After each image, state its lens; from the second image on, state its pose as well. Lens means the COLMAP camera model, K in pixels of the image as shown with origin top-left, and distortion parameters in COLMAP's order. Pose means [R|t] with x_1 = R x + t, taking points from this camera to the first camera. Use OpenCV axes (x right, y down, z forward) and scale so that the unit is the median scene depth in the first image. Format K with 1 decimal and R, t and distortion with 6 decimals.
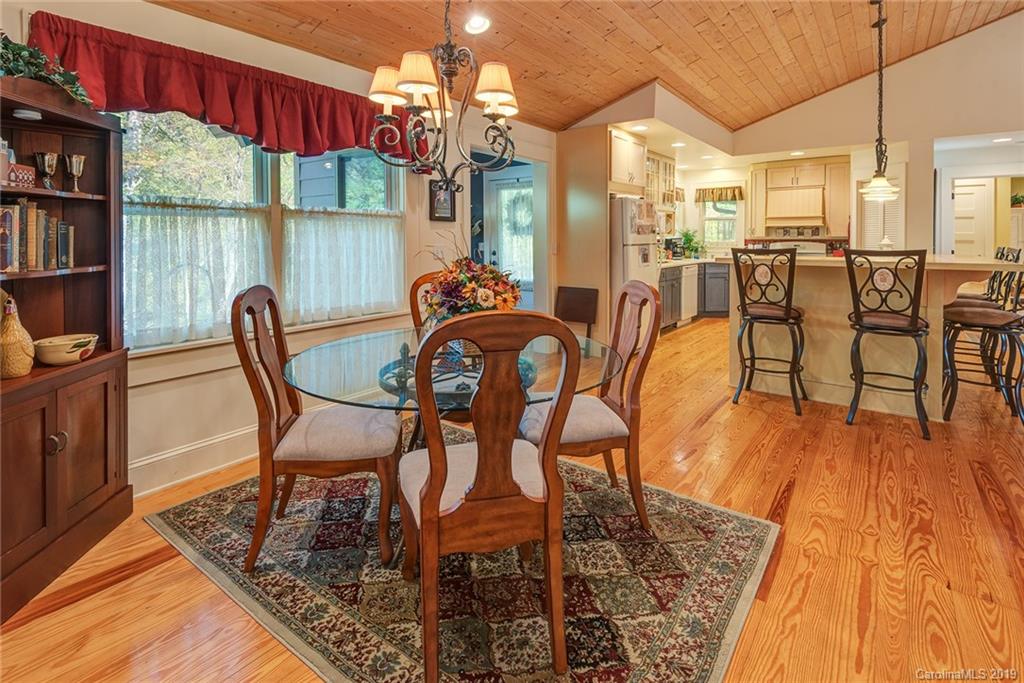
lens RADIAL K [[495.5, 0, 508.6], [0, 495.5, 242.2], [0, 0, 1]] dist [0.010293, -0.001434]
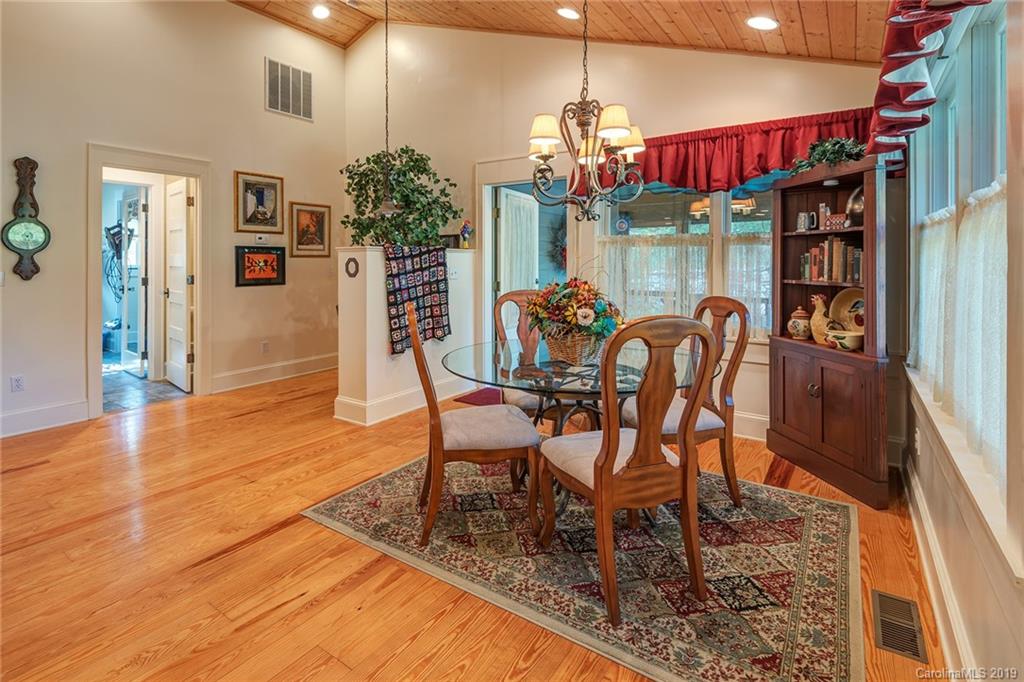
lens RADIAL K [[498.1, 0, 518.8], [0, 498.1, 255.7], [0, 0, 1]] dist [0.009708, -0.000160]
pose [[-0.997668, -0.000370, -0.068250, 0.088209], [-0.000412, 1.000000, 0.000611, -0.015505], [0.068250, 0.000638, -0.997668, 1.560612]]
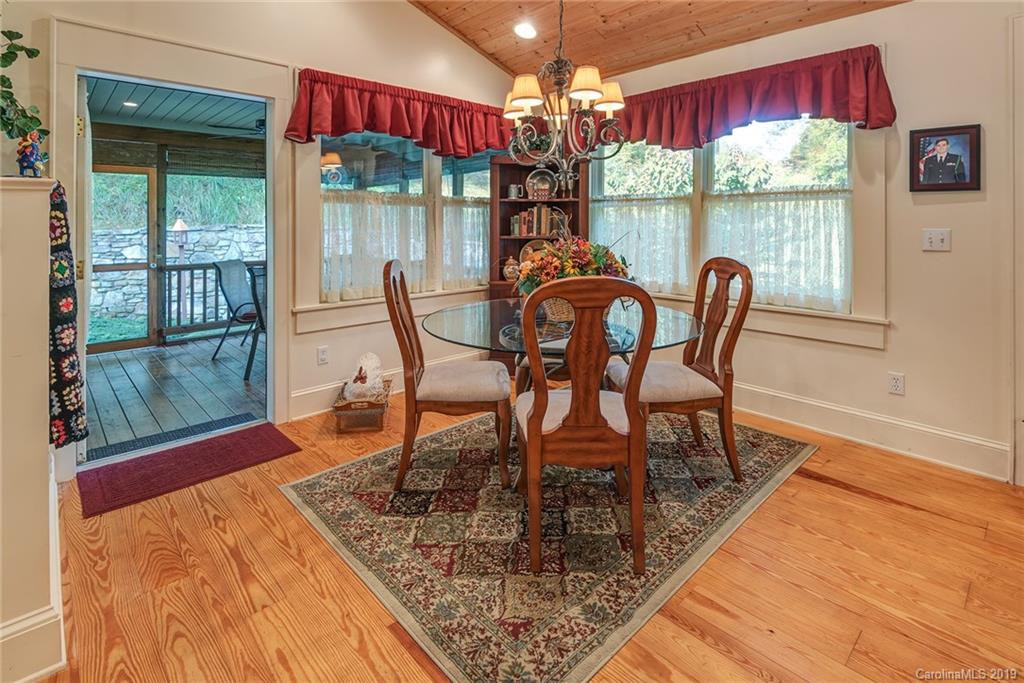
lens RADIAL K [[498.3, 0, 522.2], [0, 498.3, 223.8], [0, 0, 1]] dist [0.014153, -0.000015]
pose [[-0.150534, -0.001422, -0.988604, 0.773488], [-0.008670, 0.999962, -0.000118, 0.002546], [0.988567, 0.008554, -0.150541, 0.775124]]
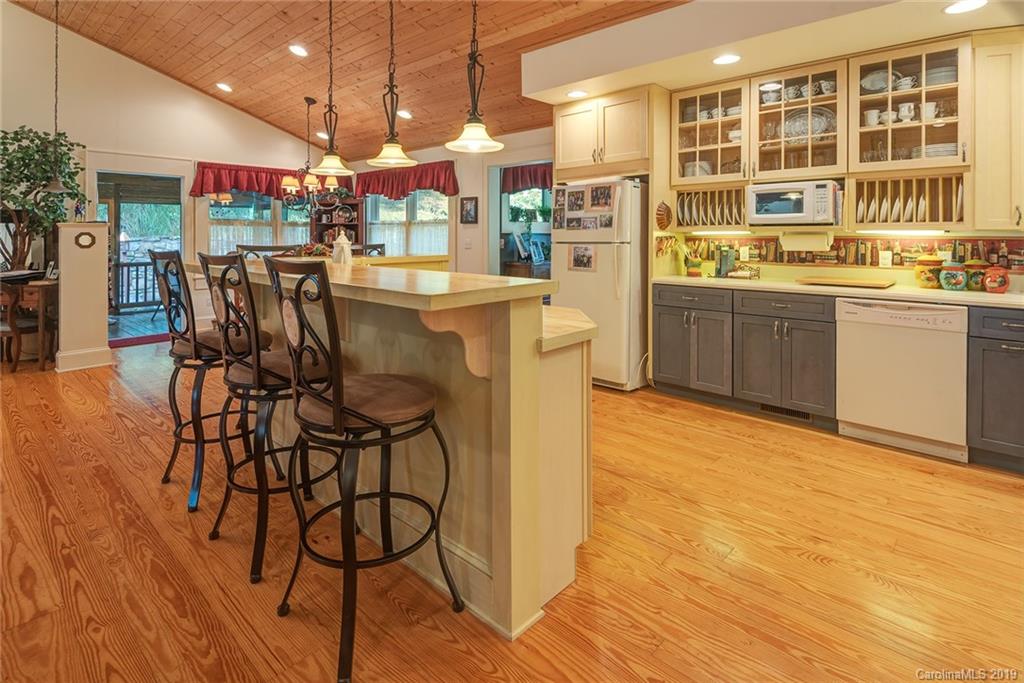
lens RADIAL K [[532.6, 0, 516.3], [0, 532.6, 238.5], [0, 0, 1]] dist [0.006385, -0.000842]
pose [[-0.095401, 0.003423, -0.995433, 1.982289], [-0.010970, 0.999930, 0.004489, -0.009704], [0.995379, 0.011348, -0.095356, 1.756486]]
